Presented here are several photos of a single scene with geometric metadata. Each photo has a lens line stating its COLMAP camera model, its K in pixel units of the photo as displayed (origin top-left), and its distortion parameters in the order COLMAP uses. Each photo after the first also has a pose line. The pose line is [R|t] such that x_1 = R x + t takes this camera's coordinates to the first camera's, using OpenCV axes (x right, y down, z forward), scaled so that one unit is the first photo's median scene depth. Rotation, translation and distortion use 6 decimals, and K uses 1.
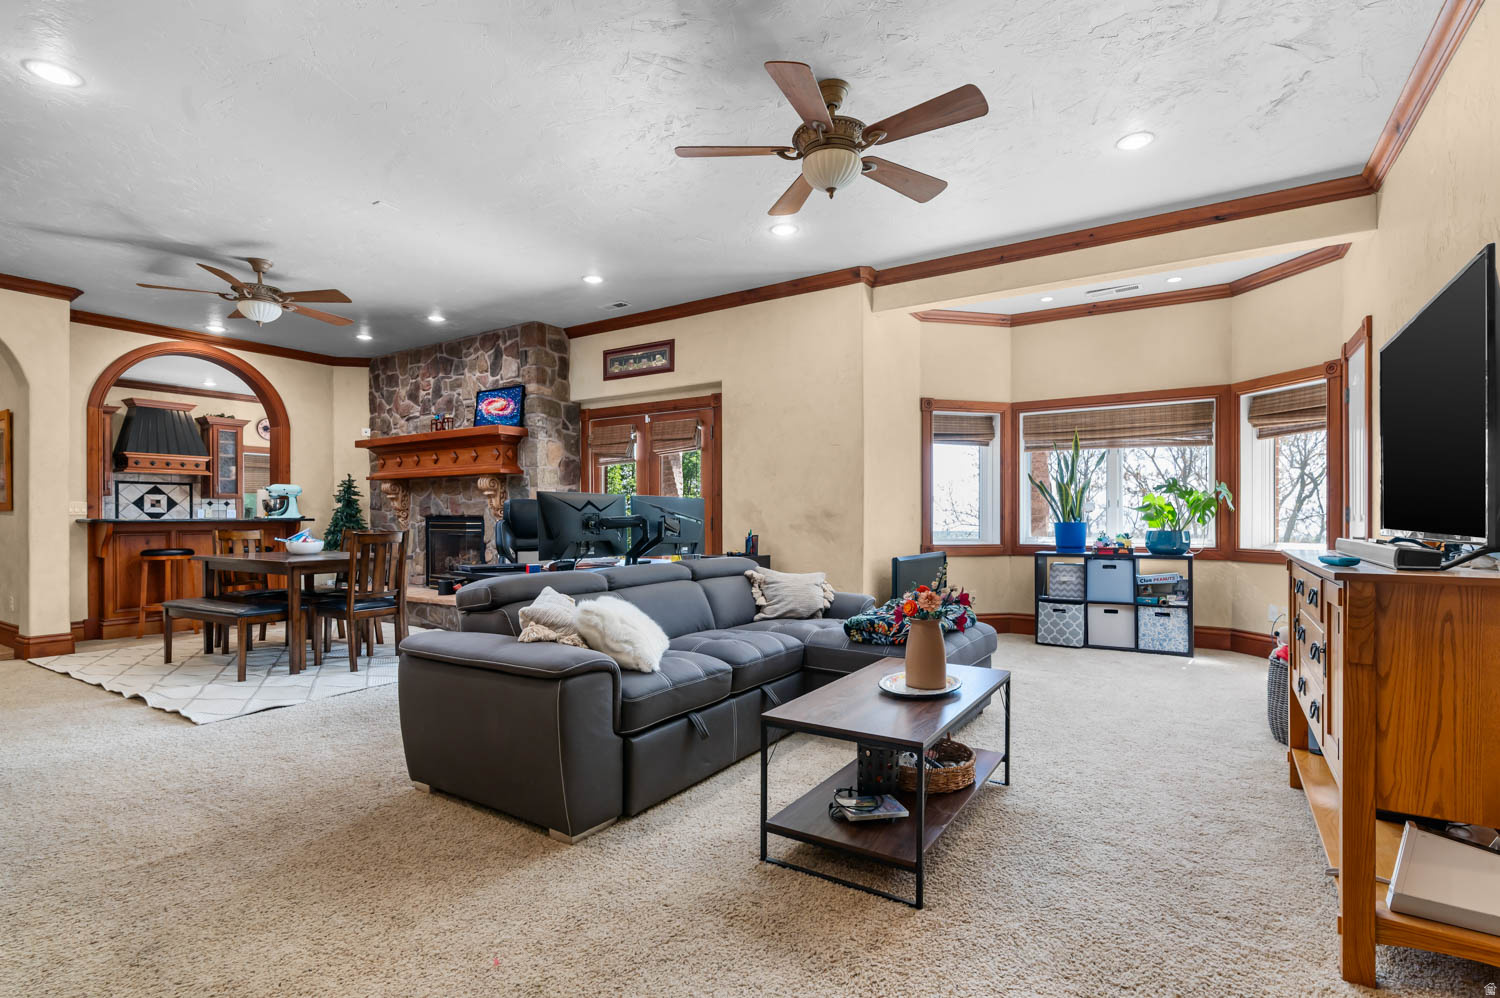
lens RADIAL K [[723.1, 0, 759.0], [0, 723.1, 512.2], [0, 0, 1]] dist [-0.000723, -0.000850]
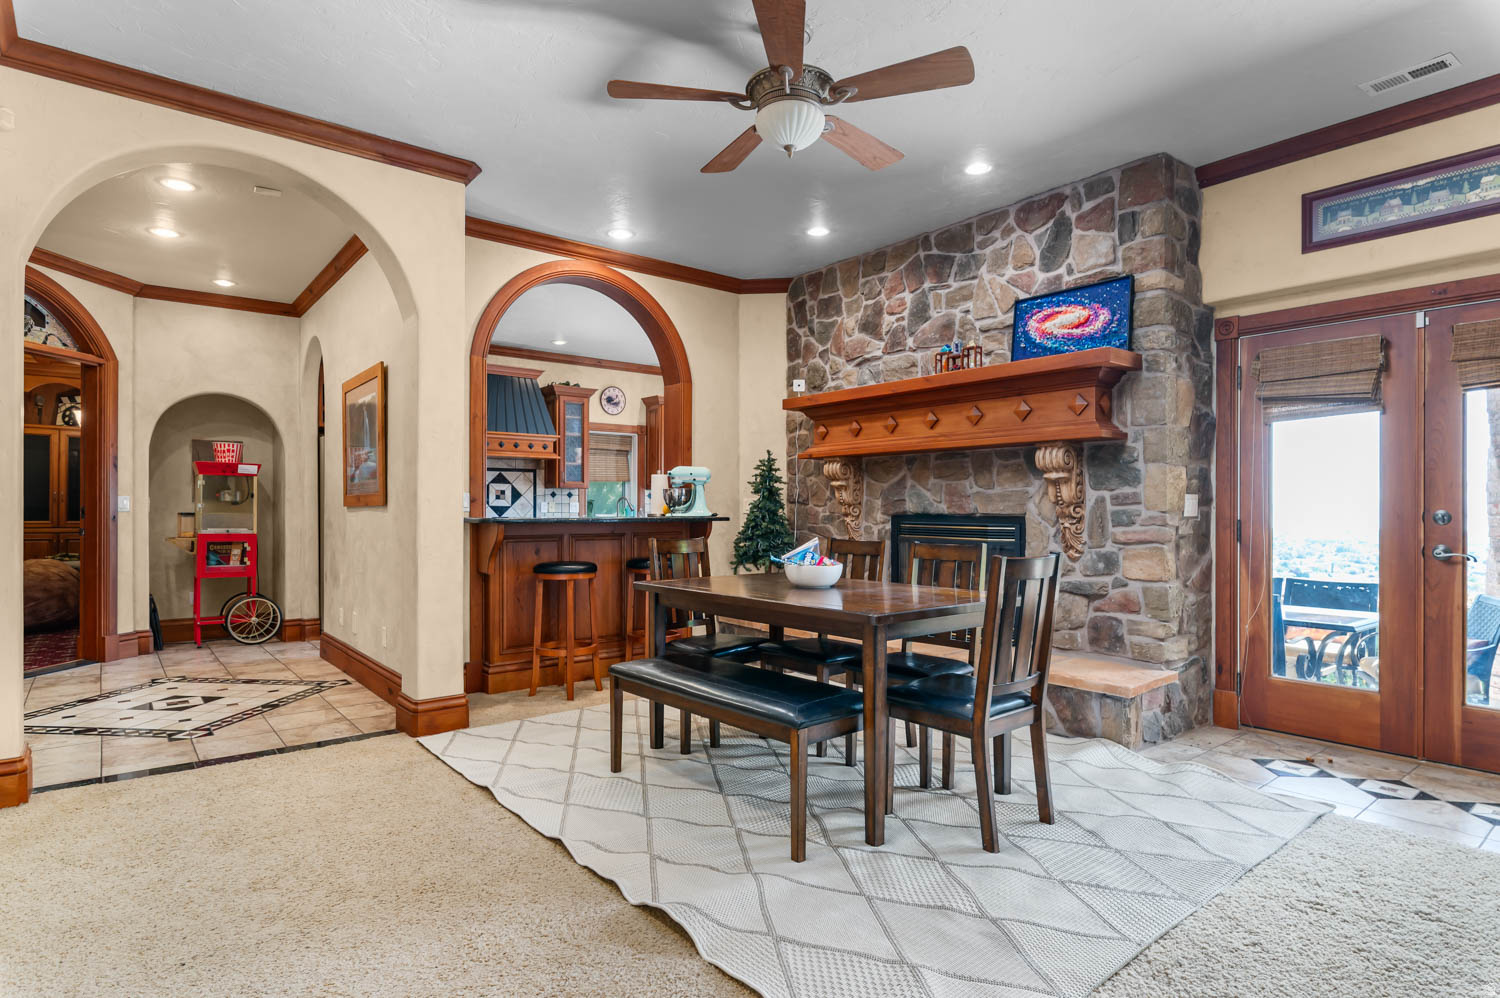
lens RADIAL K [[821.2, 0, 740.2], [0, 821.2, 498.8], [0, 0, 1]] dist [0.001782, -0.001834]
pose [[0.942674, -0.000004, -0.333714, -0.368371], [-0.001879, 0.999984, -0.005319, -0.004434], [0.333709, 0.005641, 0.942659, 0.299842]]
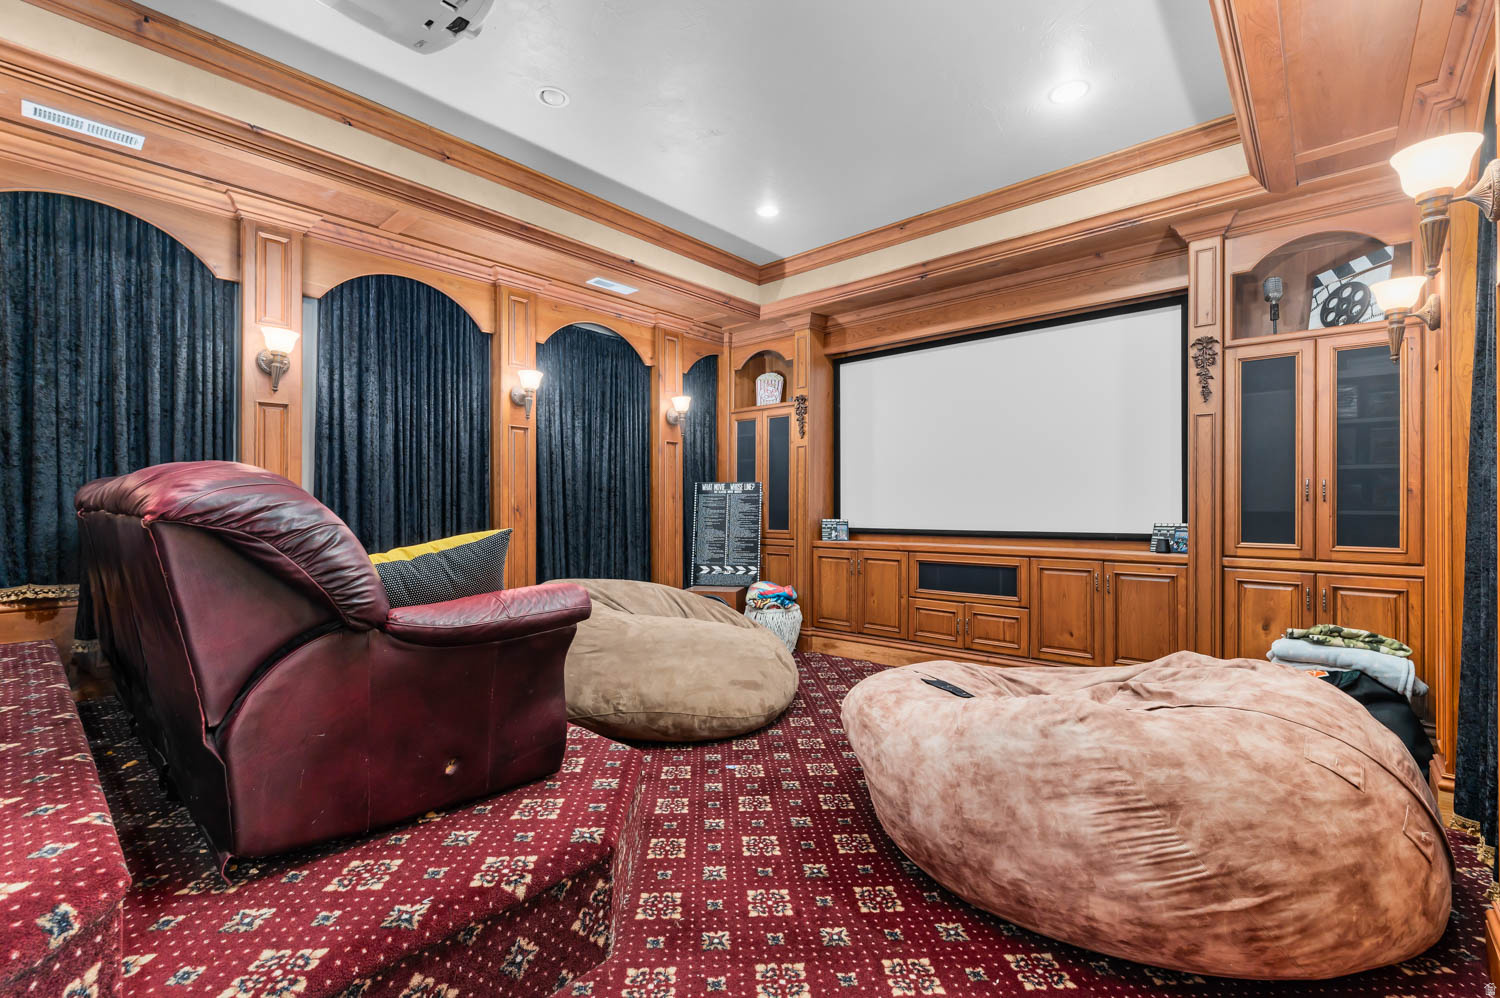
lens RADIAL K [[651.8, 0, 747.4], [0, 651.8, 498.7], [0, 0, 1]] dist [0.000319, -0.000381]
pose [[-0.155147, 0.001187, -0.987891, -0.760246], [-0.000075, 0.999999, 0.001213, -0.005819], [0.987891, 0.000262, -0.155147, 0.527045]]
